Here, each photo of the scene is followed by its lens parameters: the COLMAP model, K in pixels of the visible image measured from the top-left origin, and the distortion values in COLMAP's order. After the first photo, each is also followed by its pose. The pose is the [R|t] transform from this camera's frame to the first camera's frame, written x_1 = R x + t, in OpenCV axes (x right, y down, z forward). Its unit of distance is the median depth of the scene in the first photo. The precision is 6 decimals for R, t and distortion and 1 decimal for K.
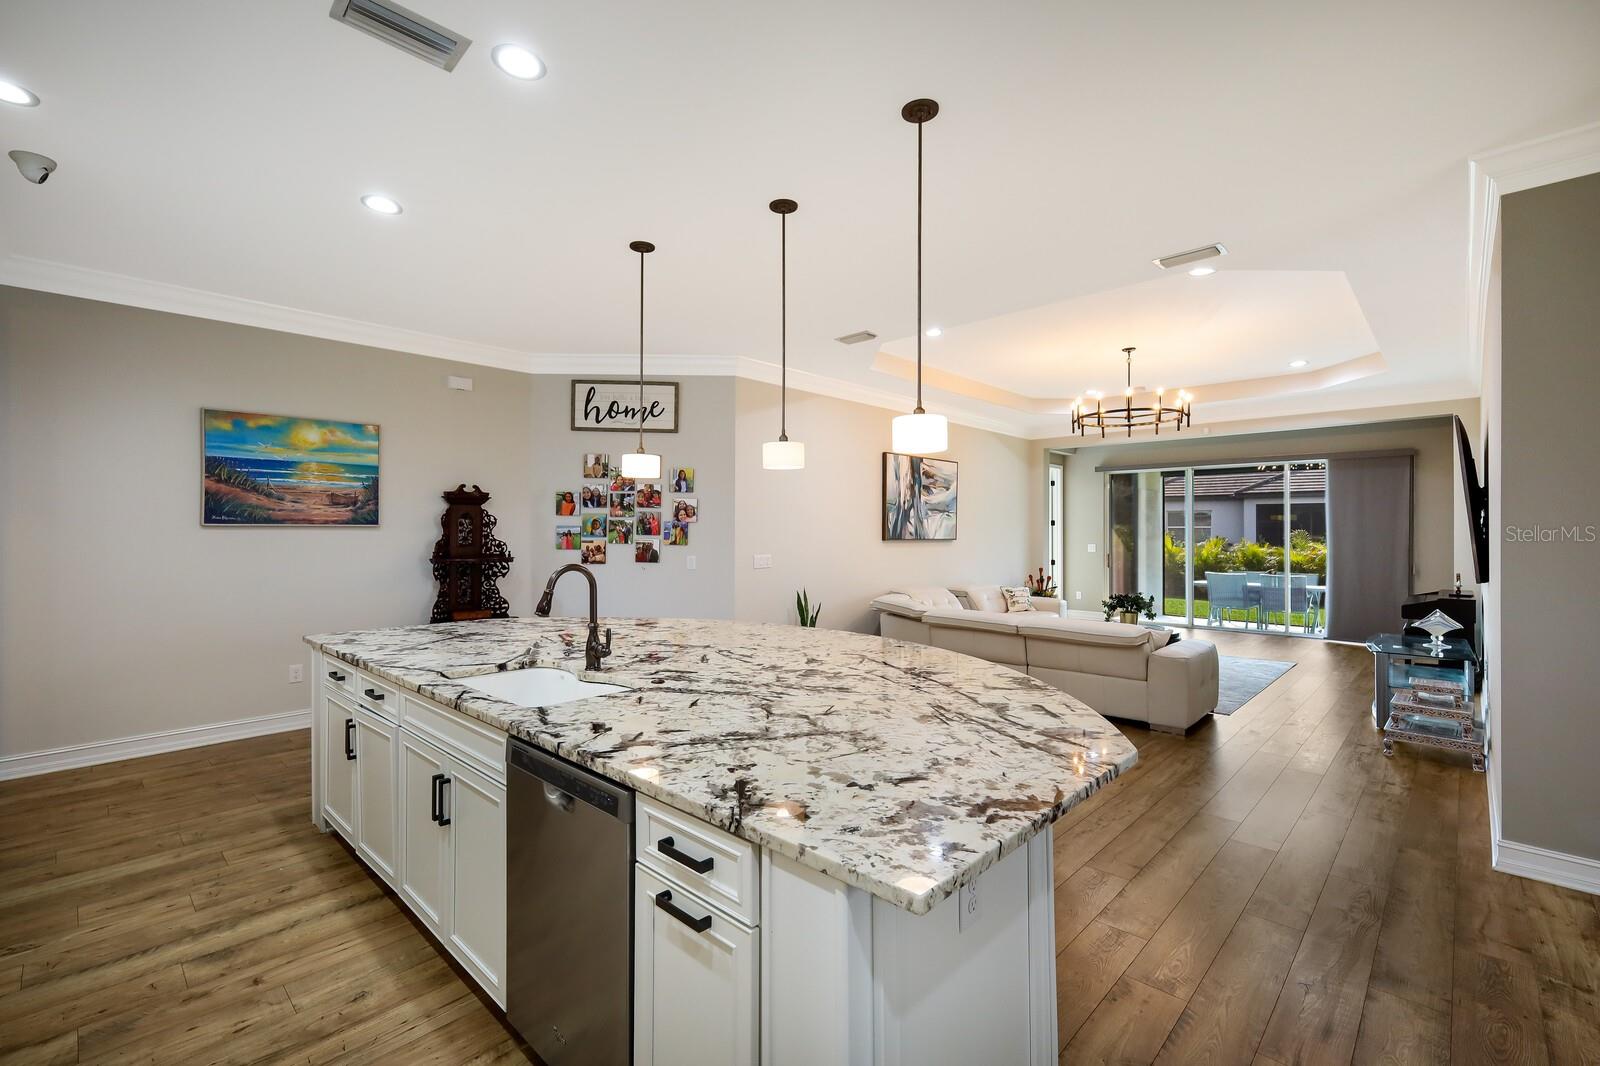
lens RADIAL K [[699.0, 0, 802.3], [0, 699.0, 533.8], [0, 0, 1]] dist [0.004608, 0.001684]
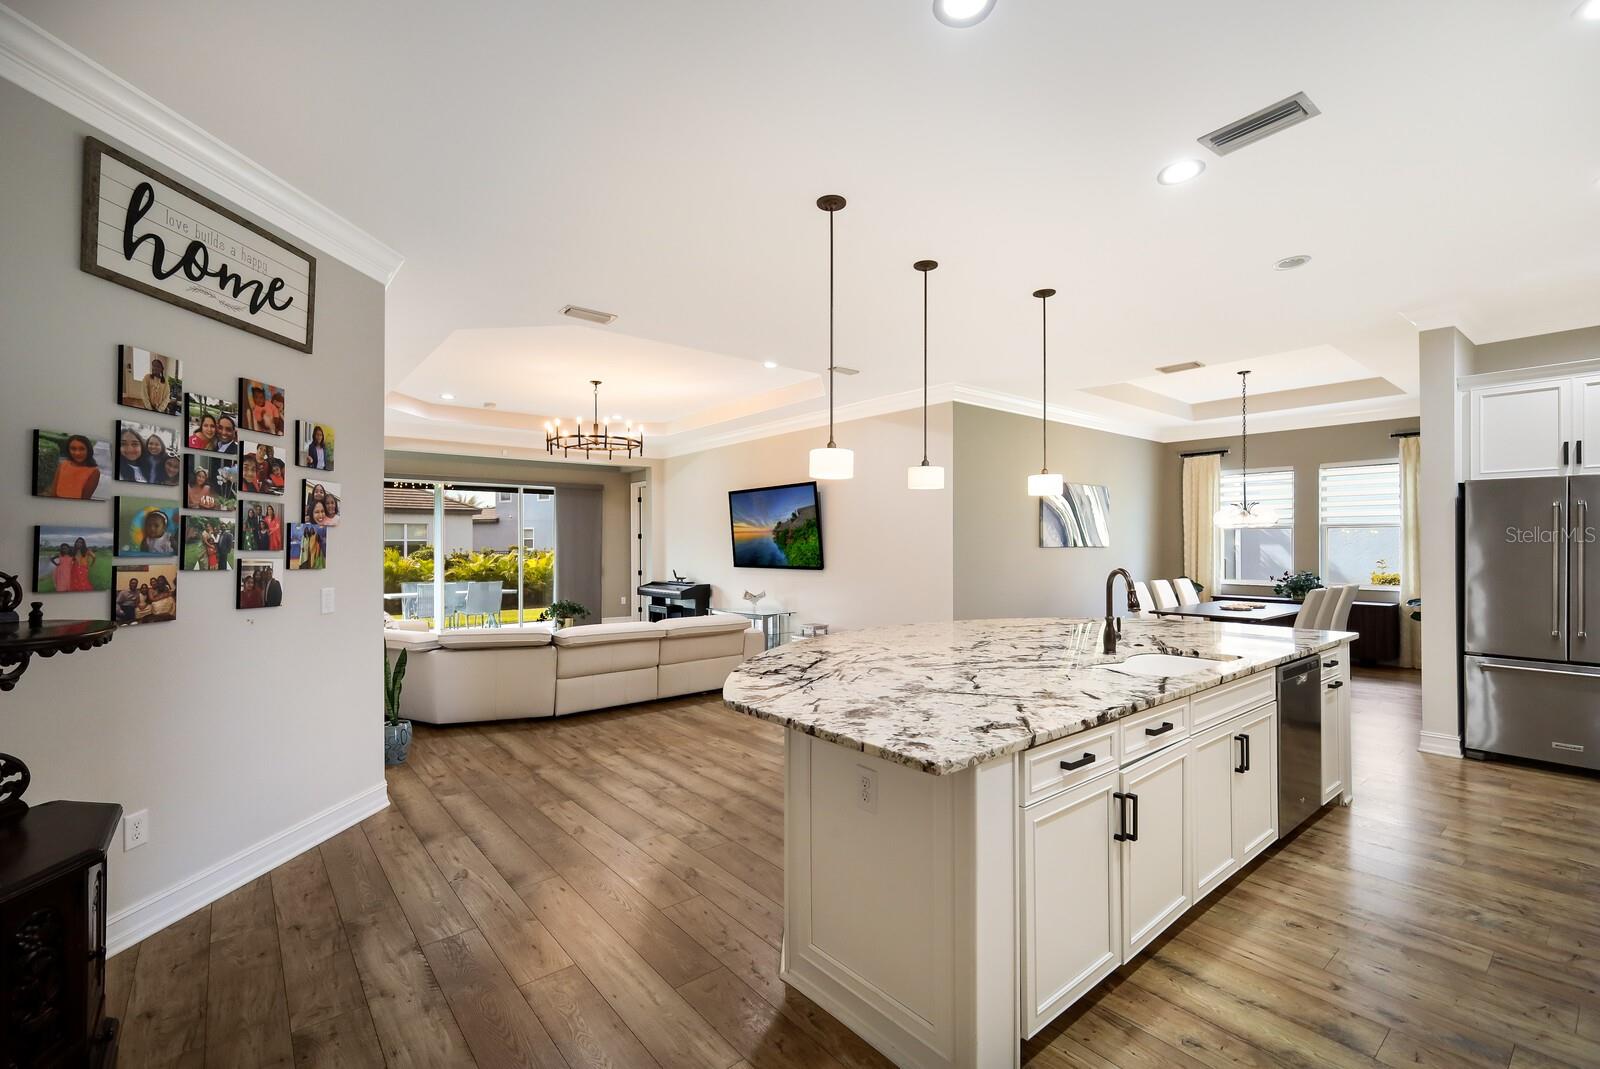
lens RADIAL K [[699.0, 0, 806.1], [0, 699.0, 542.1], [0, 0, 1]] dist [0.004608, 0.001684]
pose [[0.115080, 0.001916, 0.993354, -0.656824], [0.005498, 0.999982, -0.002566, -0.000448], [-0.993341, 0.005757, 0.115067, 0.575843]]
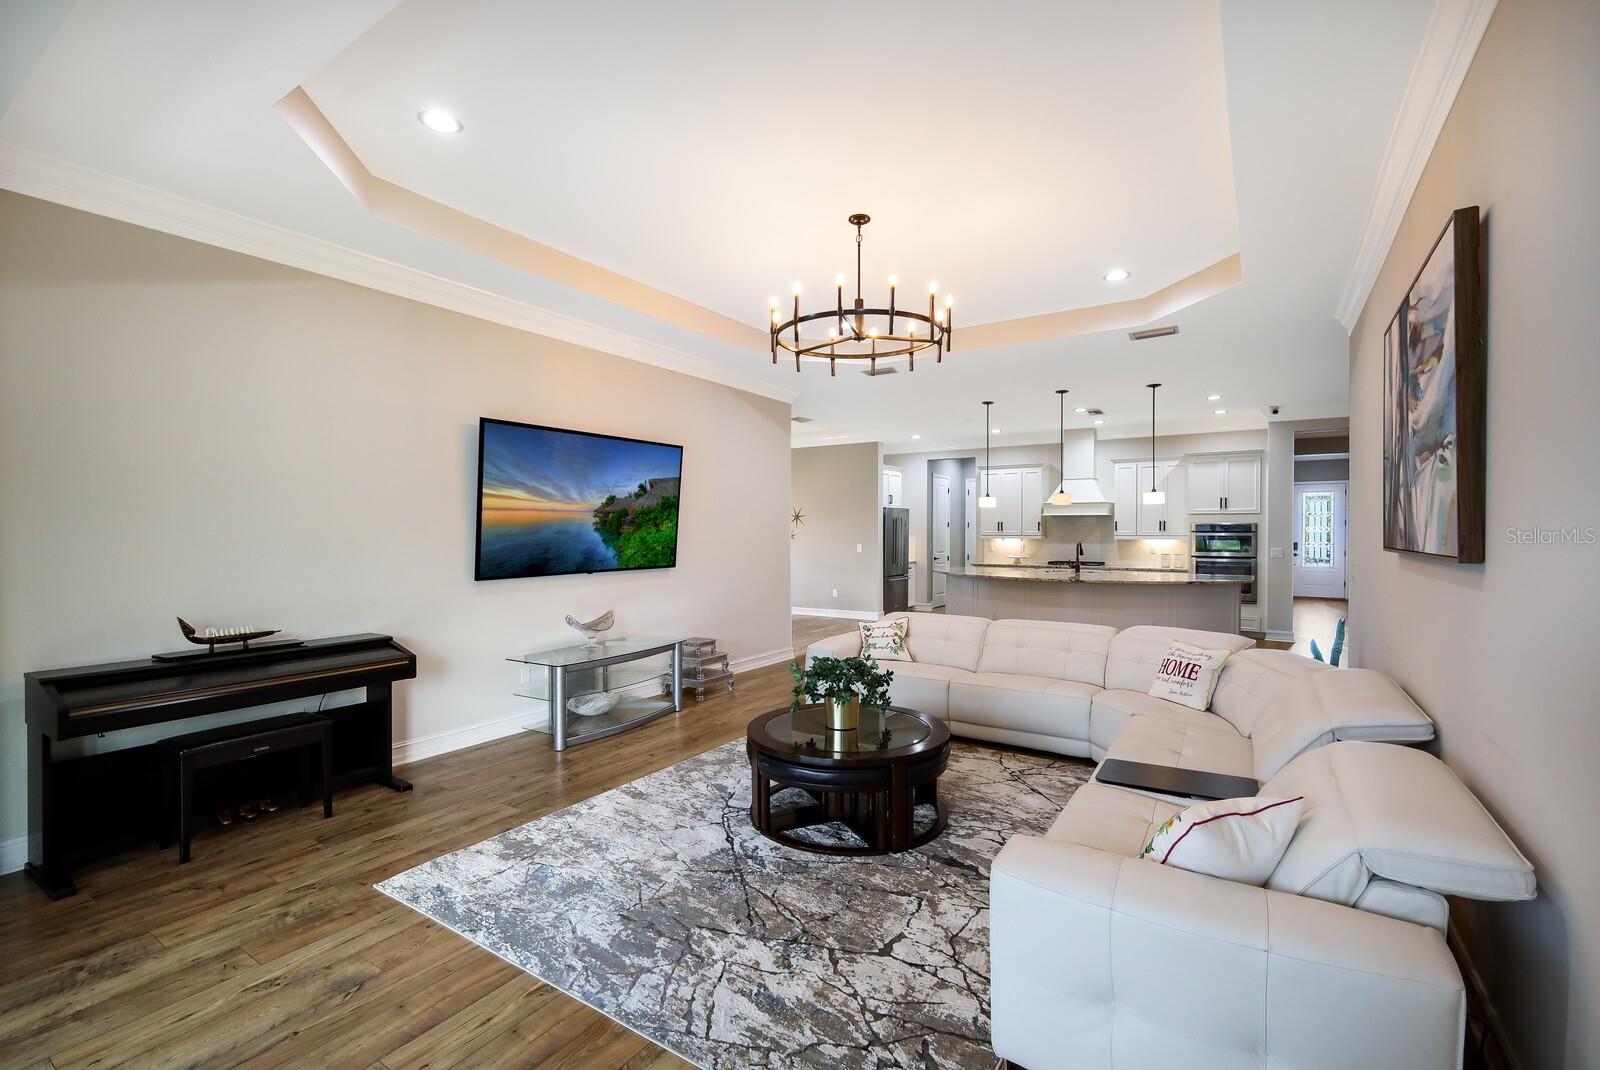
lens RADIAL K [[699.0, 0, 801.5], [0, 699.0, 549.0], [0, 0, 1]] dist [0.004608, 0.001684]
pose [[-0.984078, 0.004131, -0.177688, 0.669761], [-0.000569, 0.999652, 0.026391, -0.002899], [0.177735, 0.026072, -0.983733, 1.694364]]
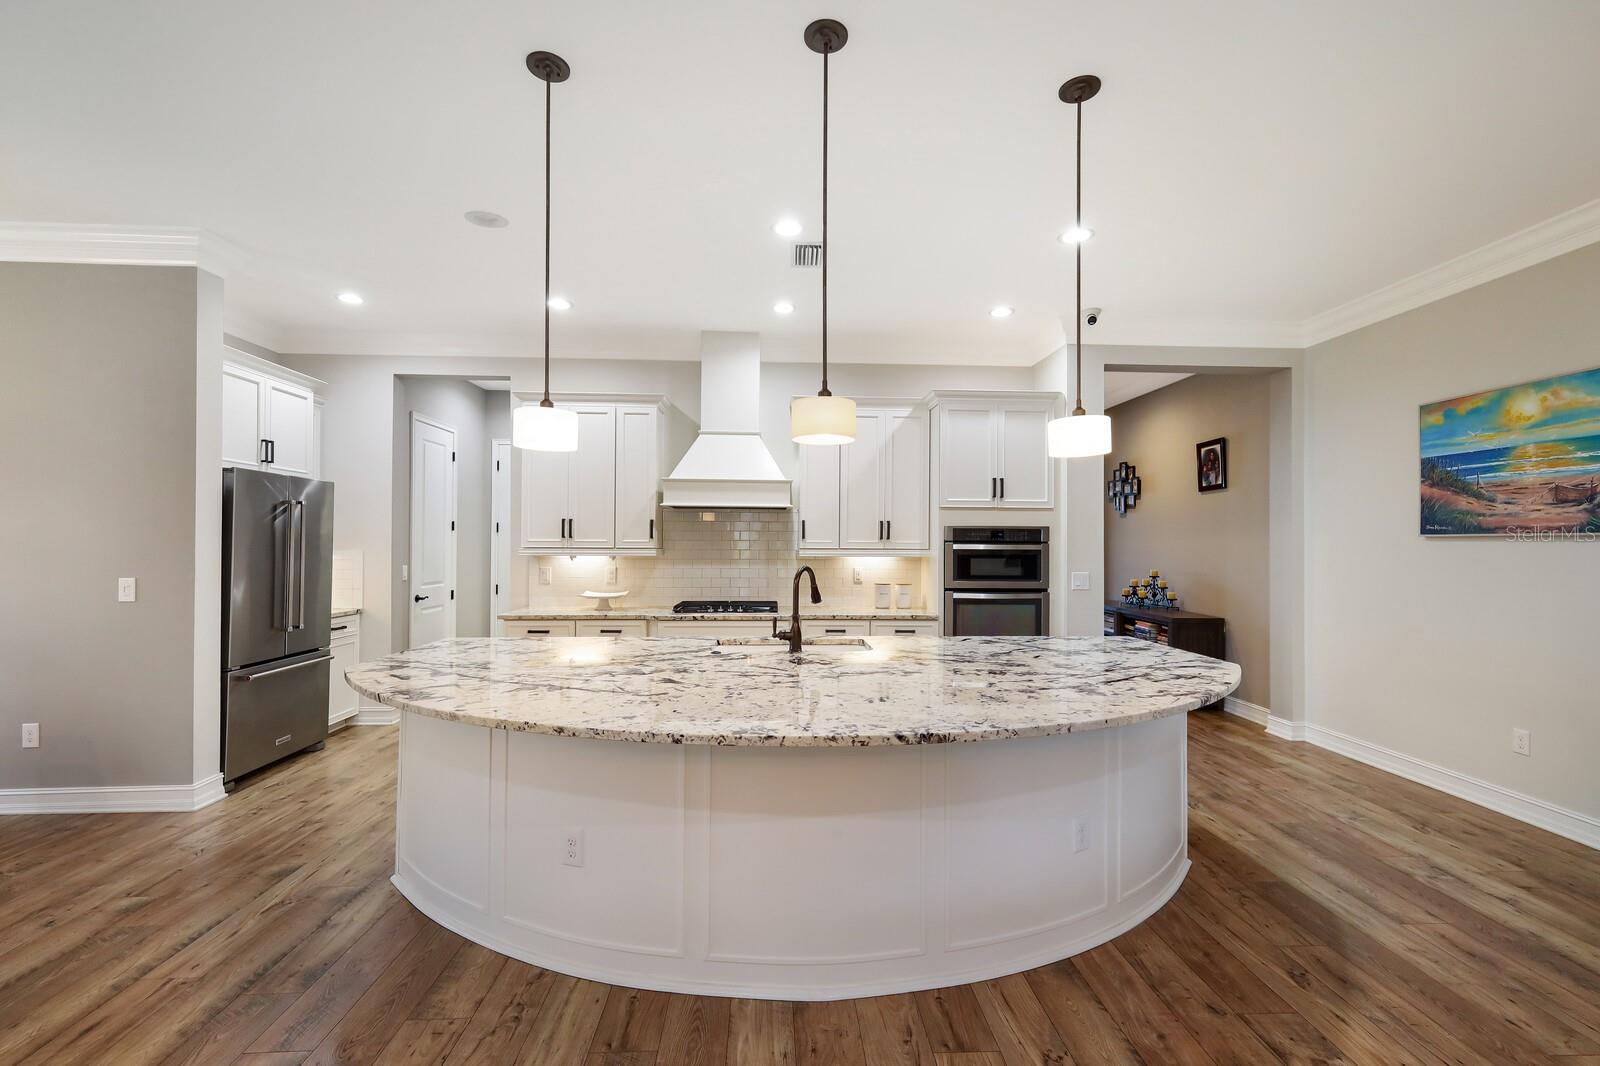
lens RADIAL K [[699.0, 0, 802.7], [0, 699.0, 534.3], [0, 0, 1]] dist [0.004608, 0.001684]
pose [[-0.690736, -0.011705, -0.723013, 0.245545], [-0.006482, 0.999929, -0.009996, -0.000608], [0.723078, -0.002218, -0.690762, 0.774277]]
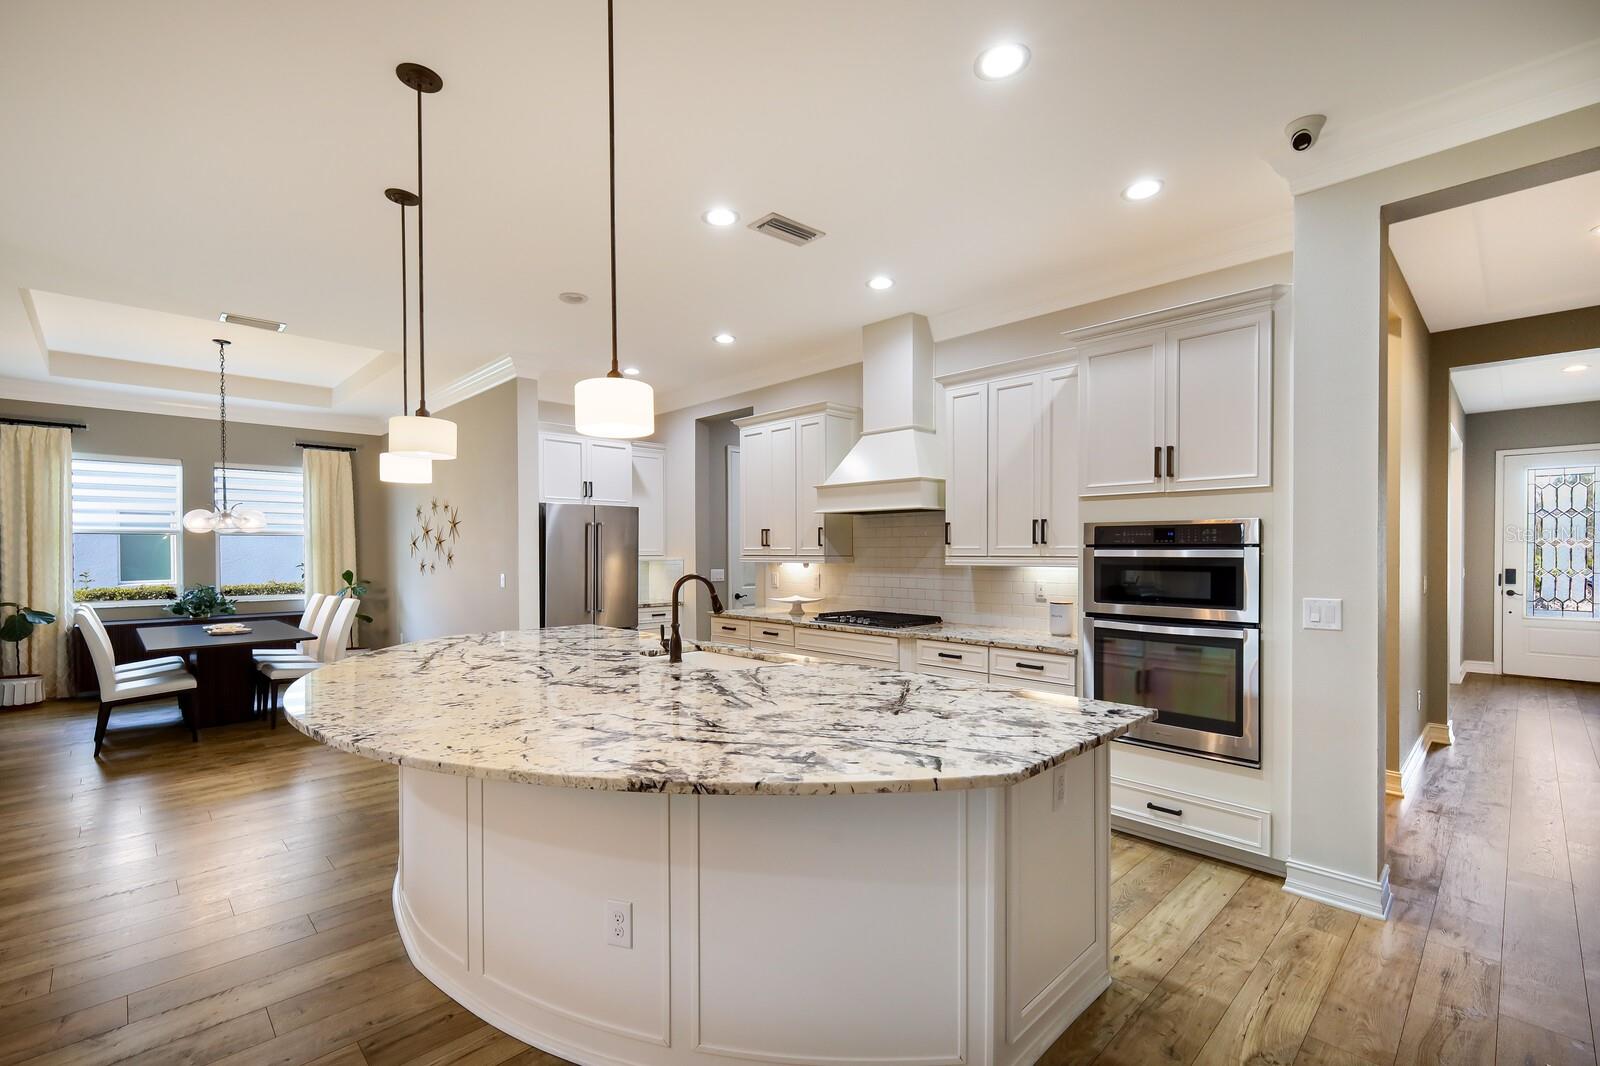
lens RADIAL K [[699.0, 0, 805.3], [0, 699.0, 555.6], [0, 0, 1]] dist [0.004608, 0.001684]
pose [[-0.999053, 0.002556, 0.043436, -0.238029], [0.003015, 0.999940, 0.010500, -0.000260], [-0.043406, 0.010621, -0.999001, 0.911008]]
